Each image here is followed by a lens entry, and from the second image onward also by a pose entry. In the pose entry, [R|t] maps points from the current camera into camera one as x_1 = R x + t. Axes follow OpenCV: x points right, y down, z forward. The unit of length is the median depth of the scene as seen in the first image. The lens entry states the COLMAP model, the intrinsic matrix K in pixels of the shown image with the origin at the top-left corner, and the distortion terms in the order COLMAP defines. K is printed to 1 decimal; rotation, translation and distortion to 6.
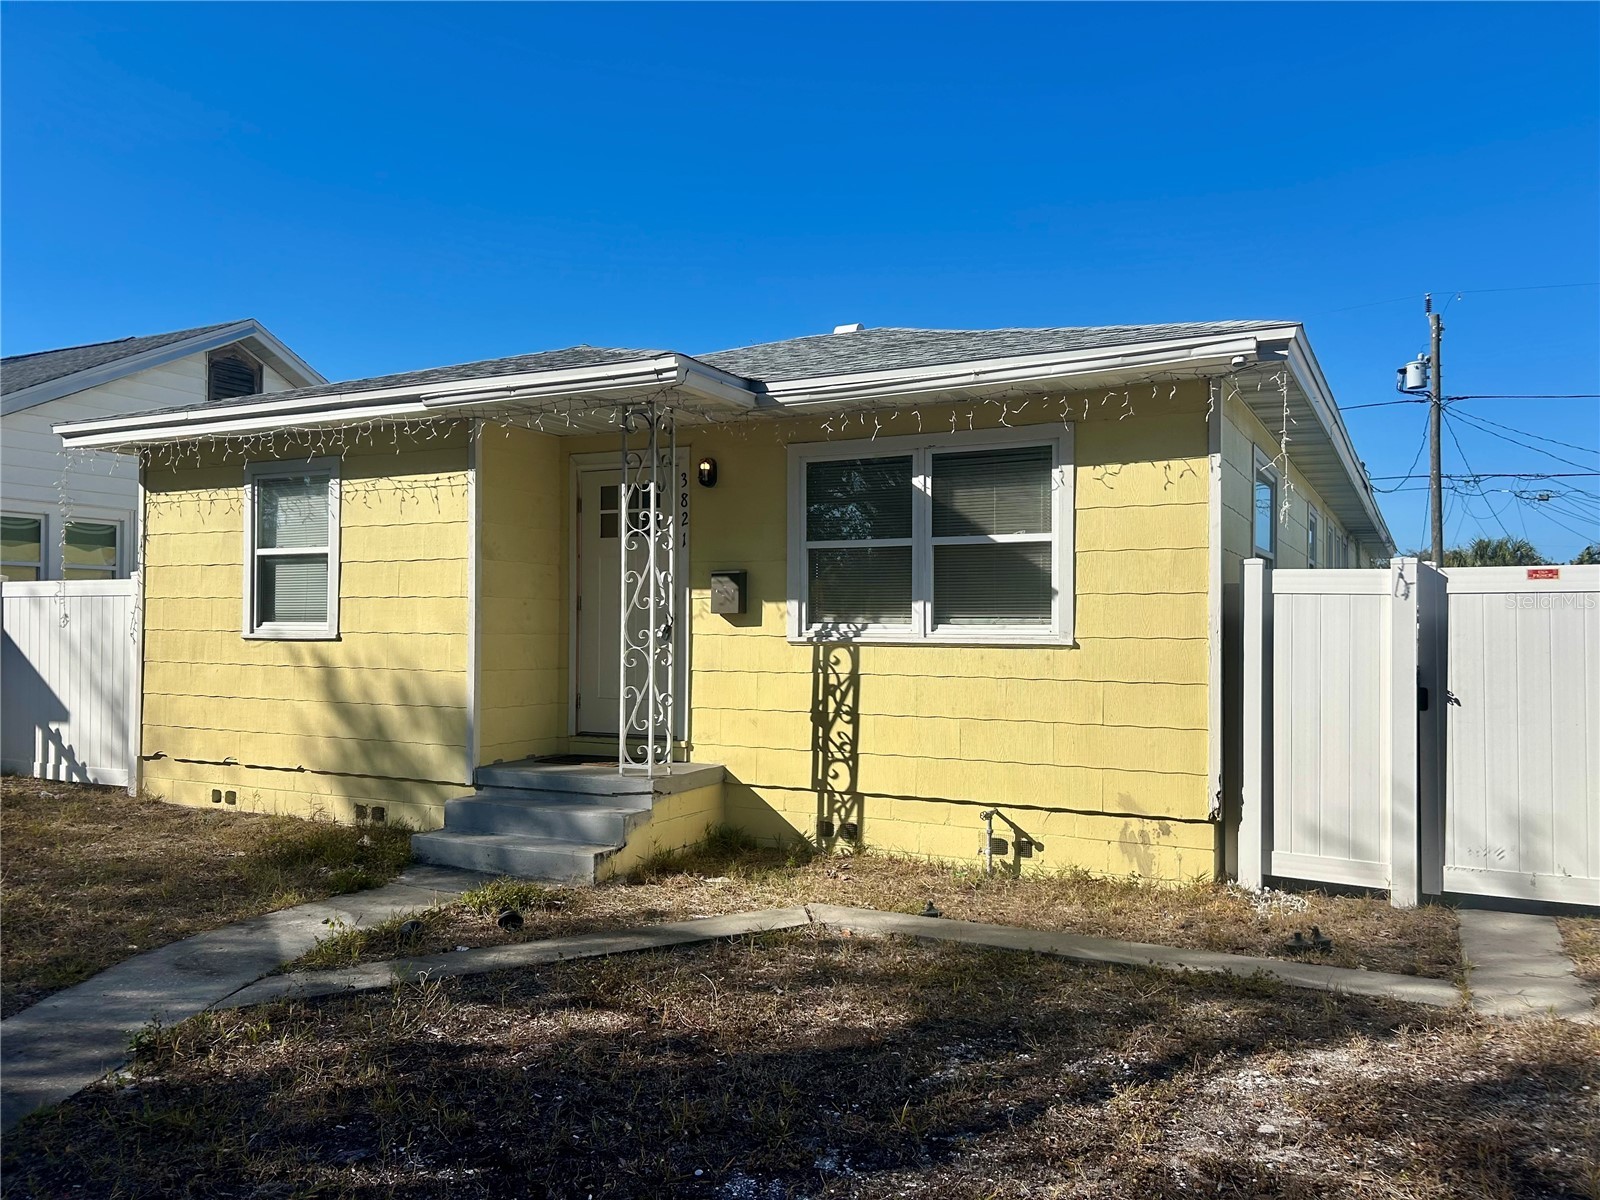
lens RADIAL K [[1203.9, 0, 792.0], [0, 1203.9, 589.2], [0, 0, 1]] dist [0.059202, -0.065237]
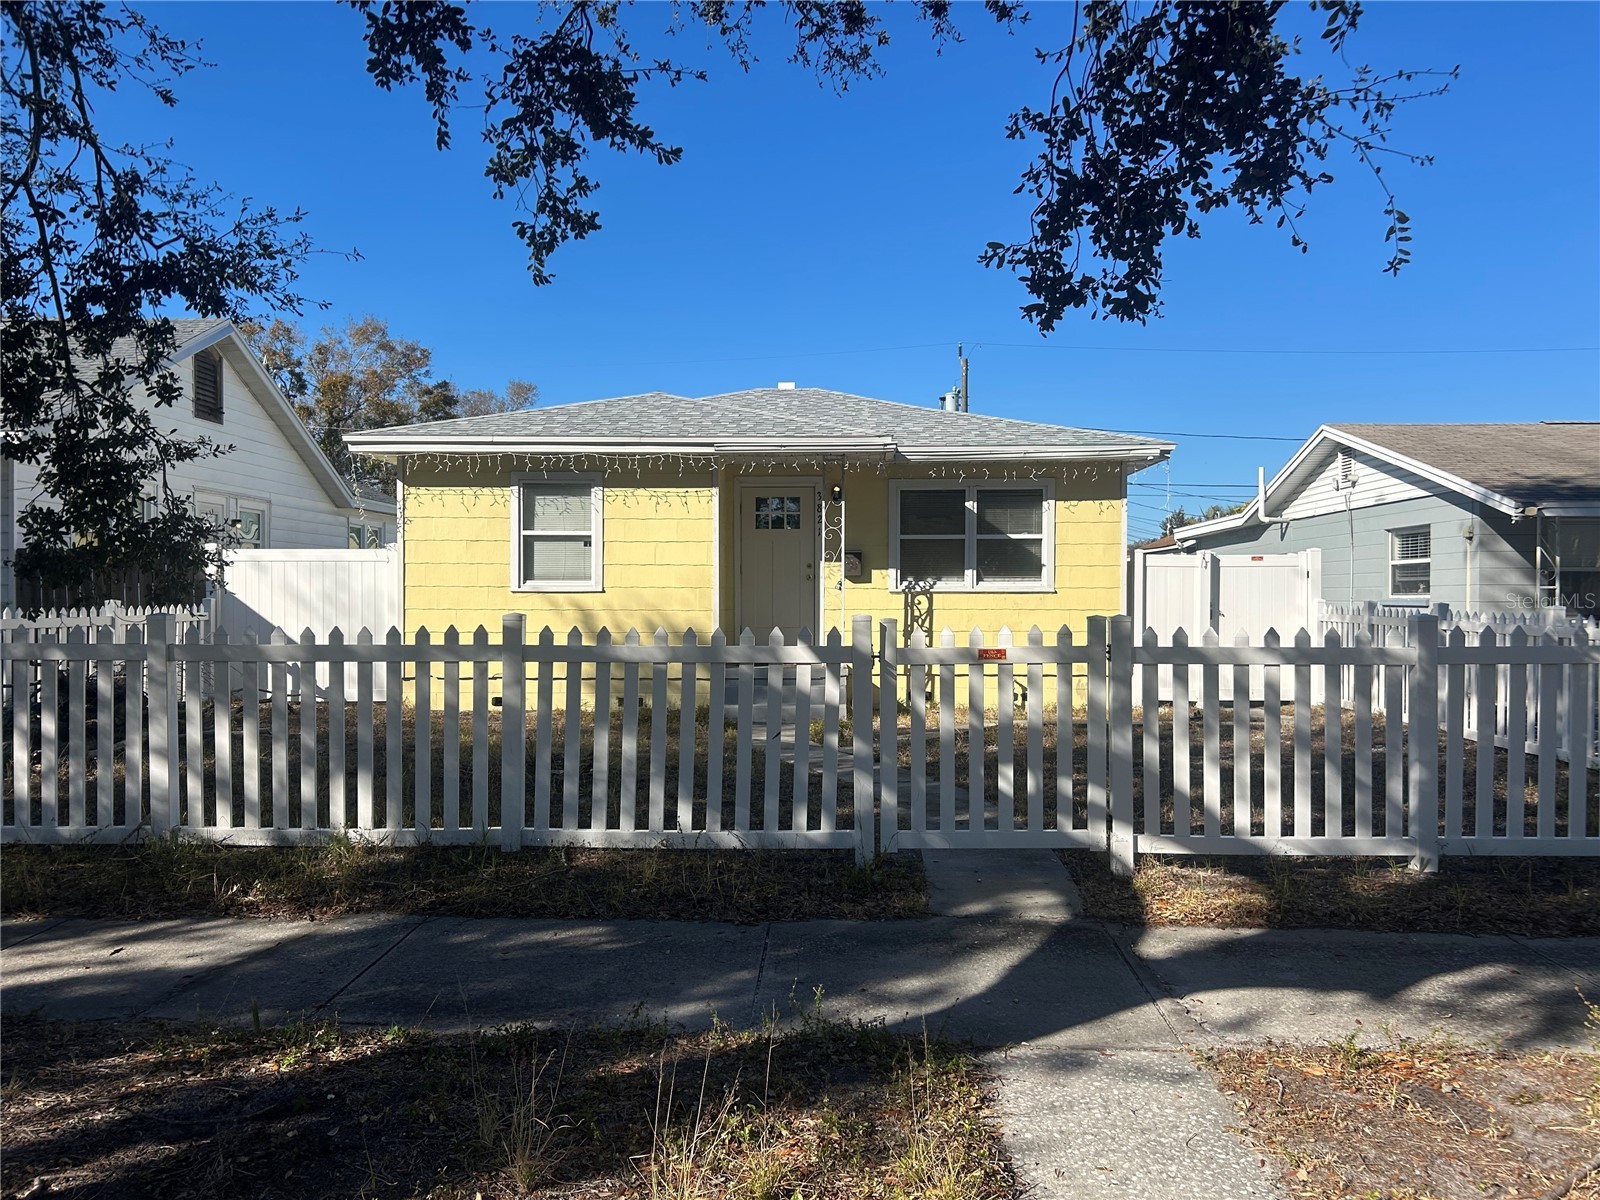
lens RADIAL K [[1203.9, 0, 797.1], [0, 1203.9, 601.1], [0, 0, 1]] dist [0.059202, -0.065237]
pose [[0.901600, -0.004605, 0.432546, -0.909004], [-0.010287, 0.999432, 0.032081, 0.002103], [-0.432448, -0.033374, 0.901041, -0.540076]]
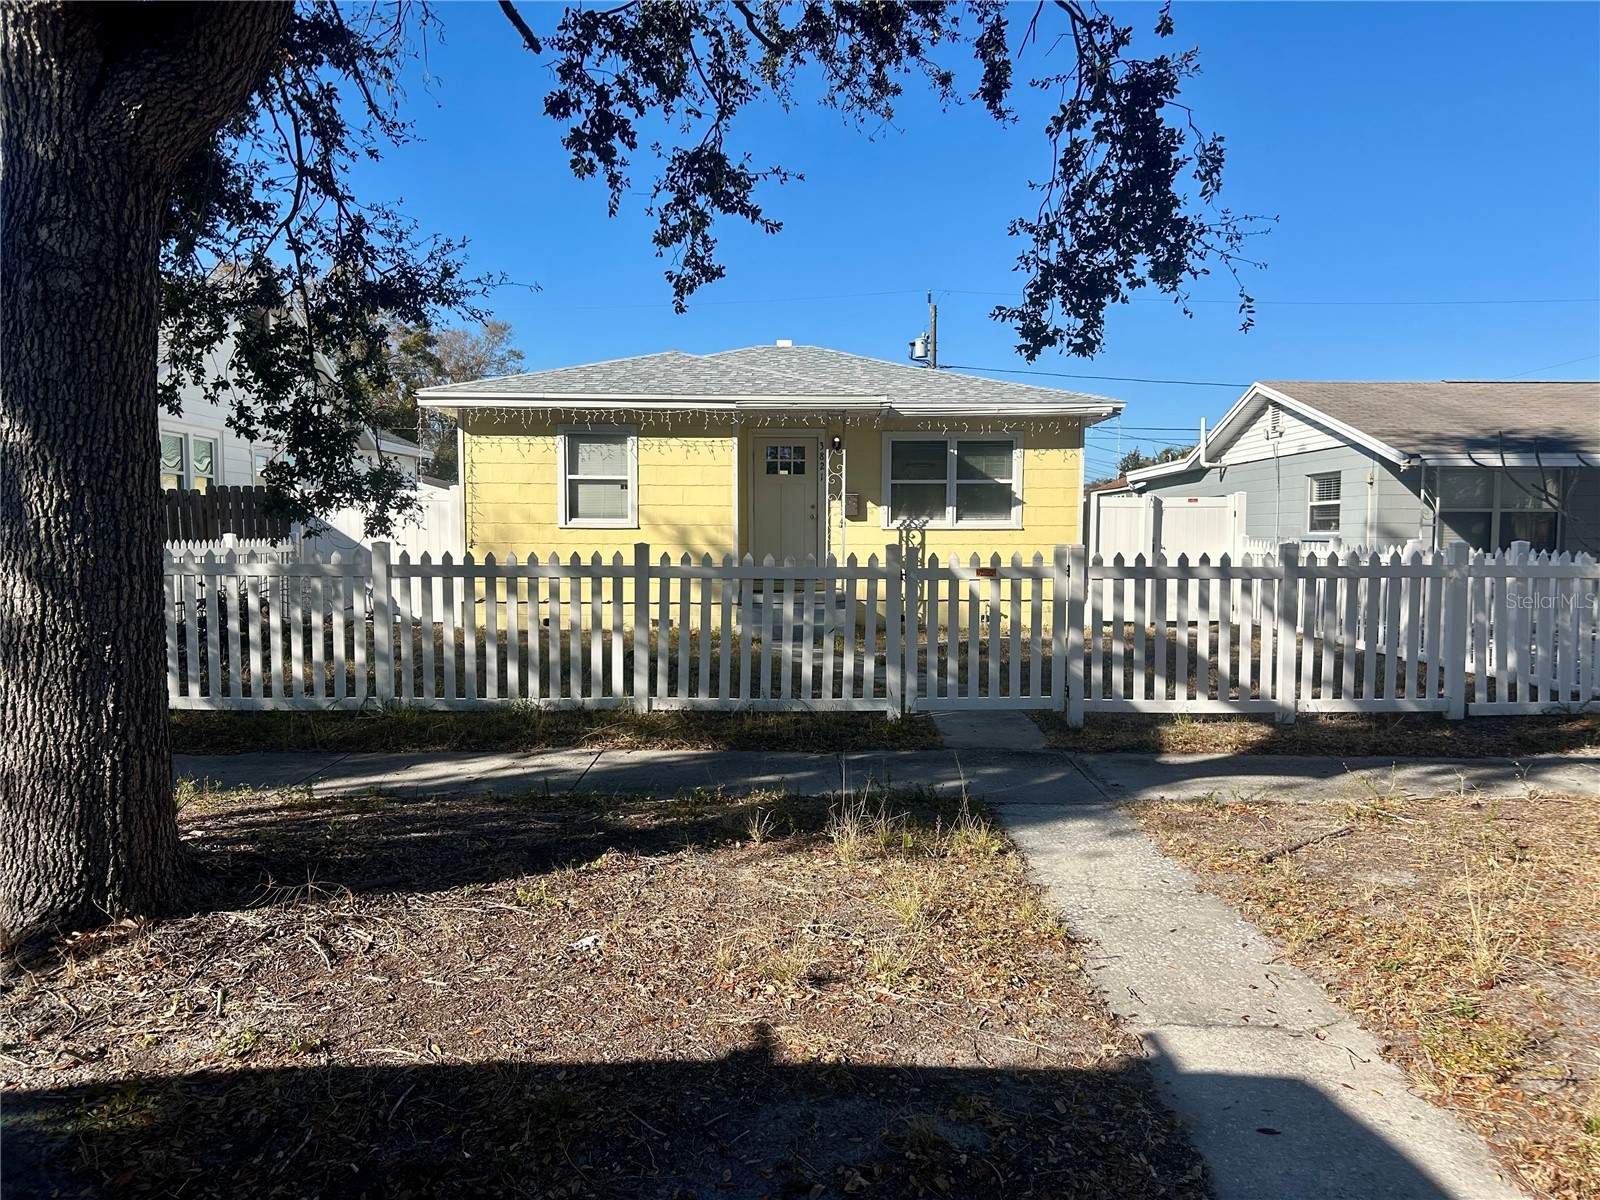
lens RADIAL K [[1203.9, 0, 806.5], [0, 1203.9, 613.3], [0, 0, 1]] dist [0.059202, -0.065237]
pose [[0.883369, -0.032231, 0.467569, -1.108272], [-0.013175, 0.995531, 0.093516, -0.003029], [-0.468494, -0.088769, 0.878996, -0.775132]]
